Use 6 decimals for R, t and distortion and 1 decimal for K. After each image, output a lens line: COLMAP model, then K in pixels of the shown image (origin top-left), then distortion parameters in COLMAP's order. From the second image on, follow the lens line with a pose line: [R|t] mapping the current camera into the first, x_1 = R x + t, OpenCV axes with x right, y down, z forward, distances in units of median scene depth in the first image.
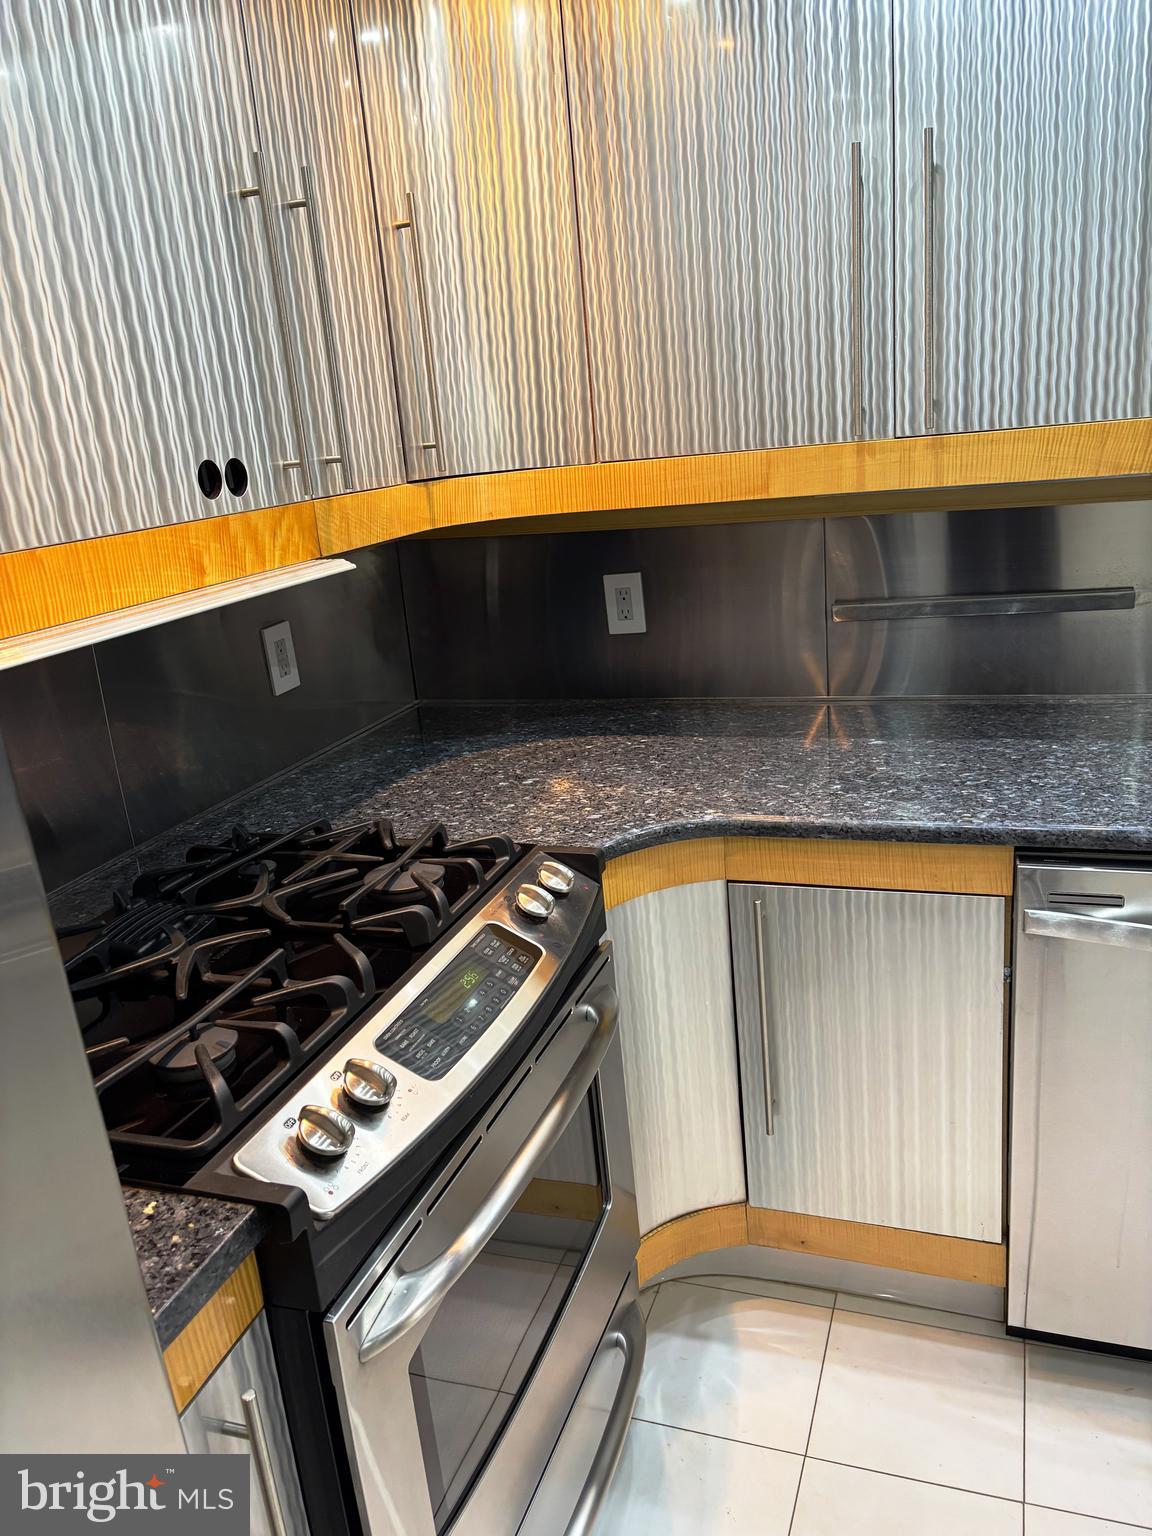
lens RADIAL K [[1163.1, 0, 583.0], [0, 1163.1, 771.9], [0, 0, 1]] dist [0.045535, -0.042735]
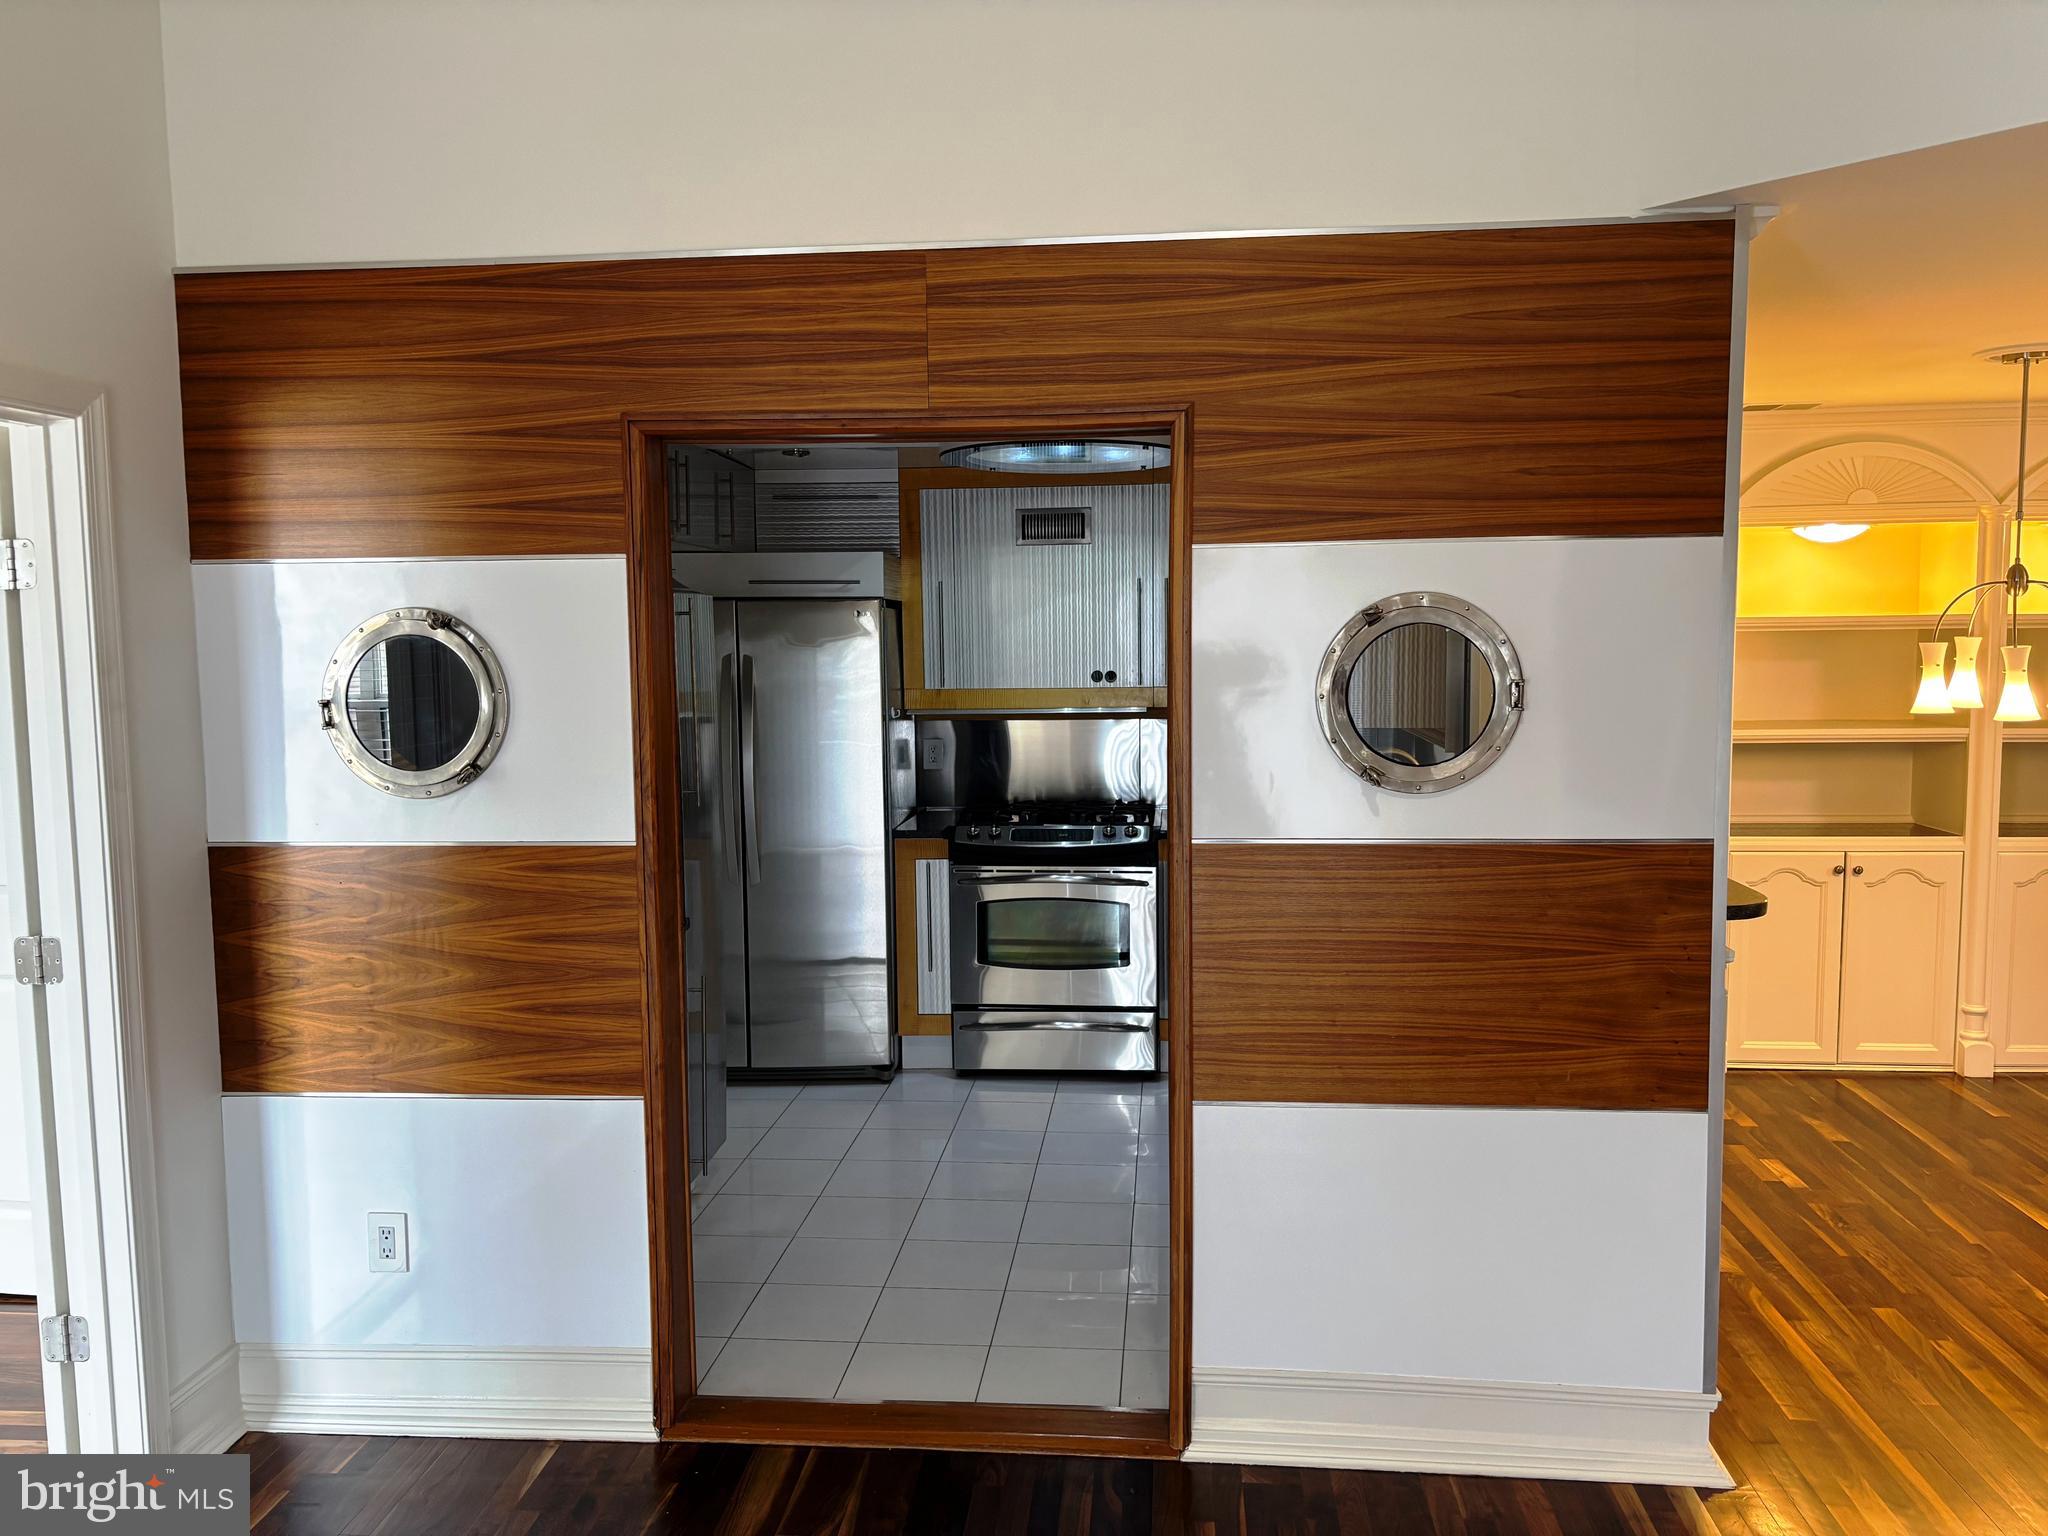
lens RADIAL K [[1550.8, 0, 1038.6], [0, 1550.8, 781.0], [0, 0, 1]] dist [0.045535, -0.042735]
pose [[0.240133, 0.172578, -0.955276, 3.577887], [-0.282113, 0.954004, 0.101432, -0.343505], [0.928842, 0.245139, 0.277775, -0.253315]]
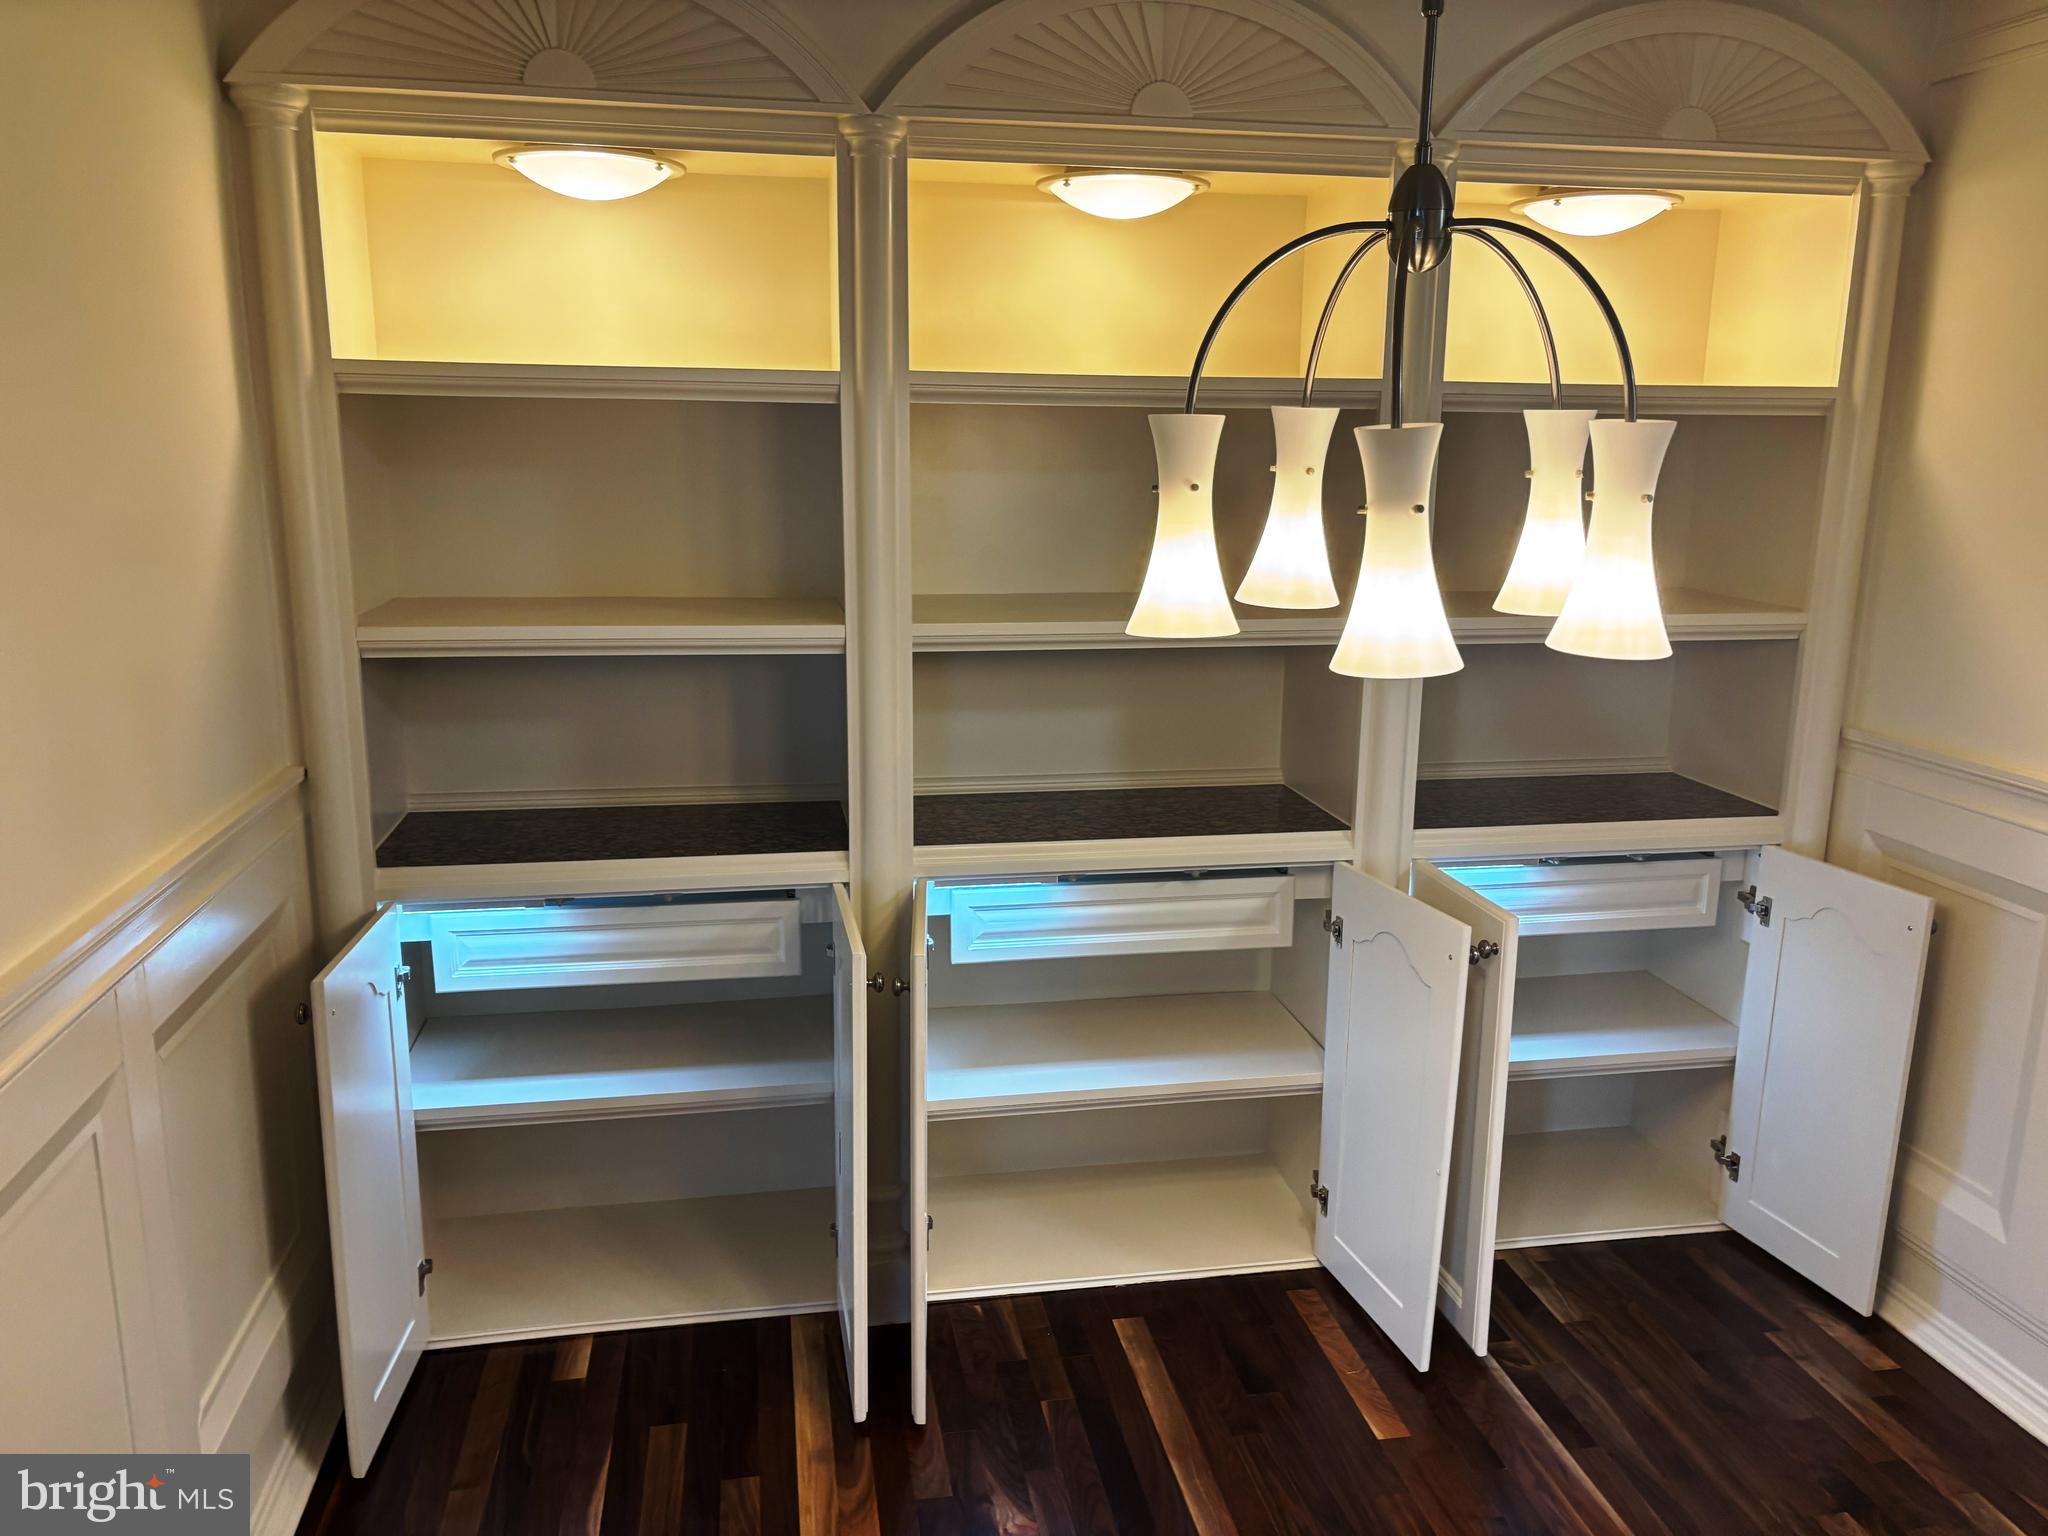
lens RADIAL K [[1550.8, 0, 1021.4], [0, 1550.8, 767.4], [0, 0, 1]] dist [0.045535, -0.042735]
pose [[0.477695, 0.267419, -0.836836, 1.838268], [-0.293746, 0.946341, 0.134733, -0.680210], [0.827962, 0.181456, 0.530615, 1.609501]]
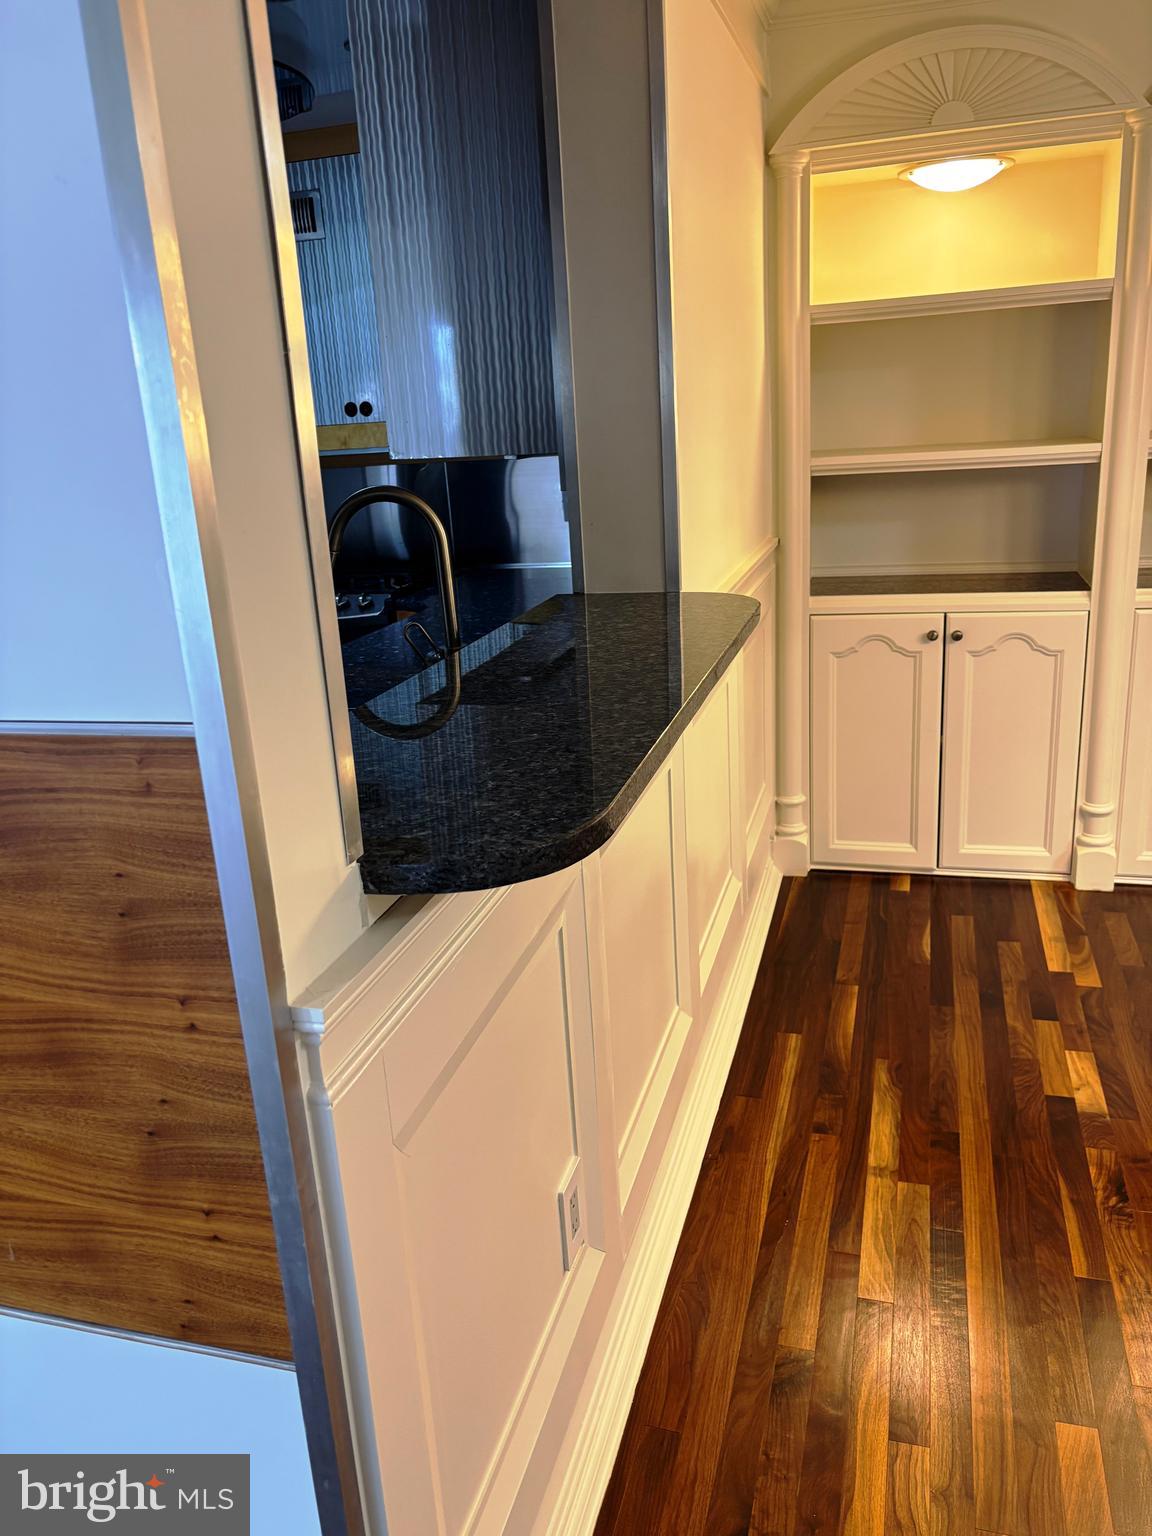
lens RADIAL K [[1163.1, 0, 583.1], [0, 1163.1, 756.0], [0, 0, 1]] dist [0.045535, -0.042735]
pose [[0.051904, 0.363221, -0.930256, 2.376665], [-0.223455, 0.912118, 0.343671, -0.538270], [0.973331, 0.190032, 0.128506, 1.258469]]
